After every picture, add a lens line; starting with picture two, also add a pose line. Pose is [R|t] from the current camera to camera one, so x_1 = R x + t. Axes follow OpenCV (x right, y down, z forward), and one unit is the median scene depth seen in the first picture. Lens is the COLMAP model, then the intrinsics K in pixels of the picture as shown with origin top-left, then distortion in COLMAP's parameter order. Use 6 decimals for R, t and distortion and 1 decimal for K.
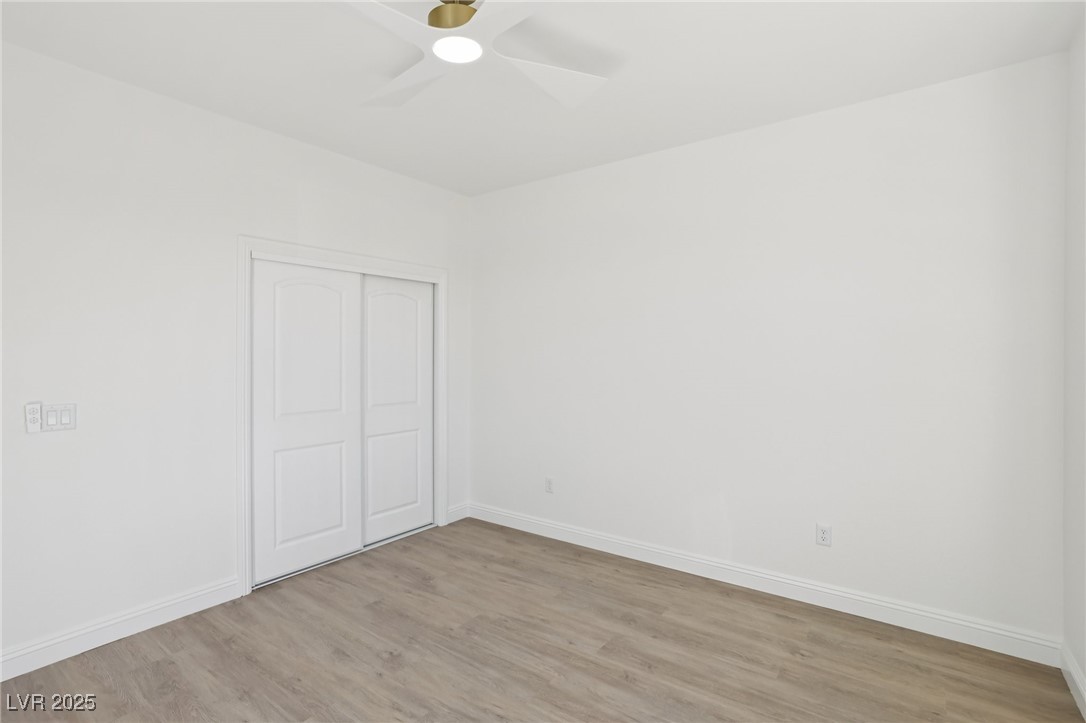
lens RADIAL K [[528.5, 0, 543.0], [0, 528.5, 361.5], [0, 0, 1]] dist [-0.001078, 0.000471]
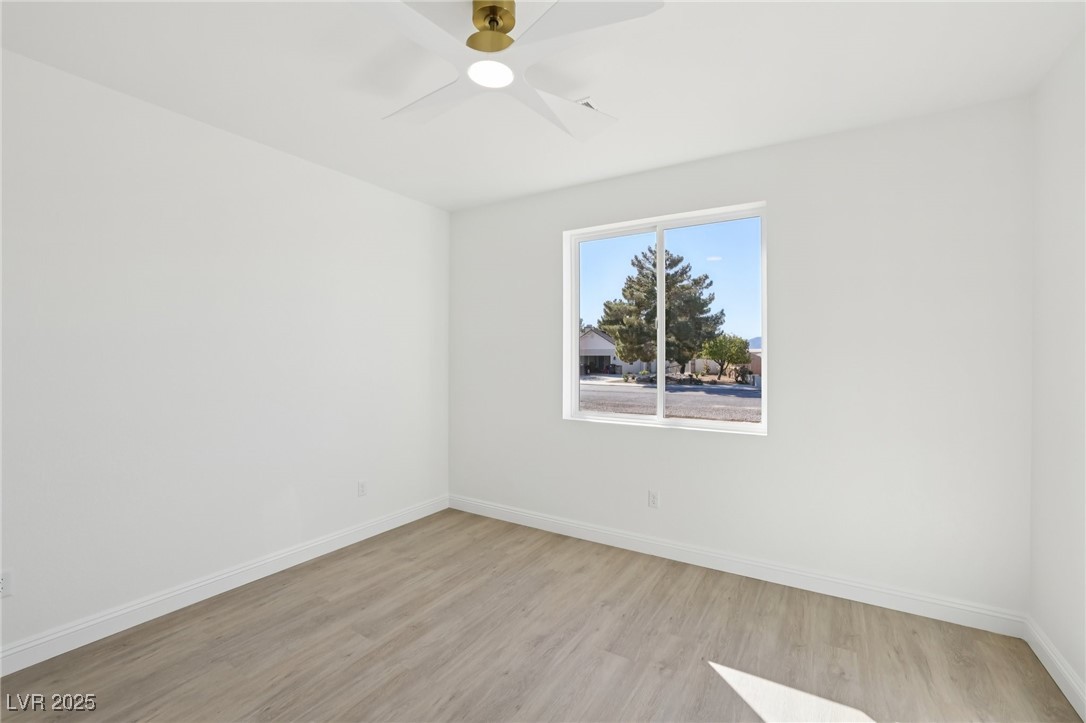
lens RADIAL K [[470.9, 0, 540.4], [0, 470.9, 357.9], [0, 0, 1]] dist [-0.050283, 0.018883]
pose [[-0.083029, 0.001656, 0.996546, -0.800251], [0.008730, 0.999961, -0.000934, -0.008353], [-0.996509, 0.008623, -0.083040, 0.700202]]
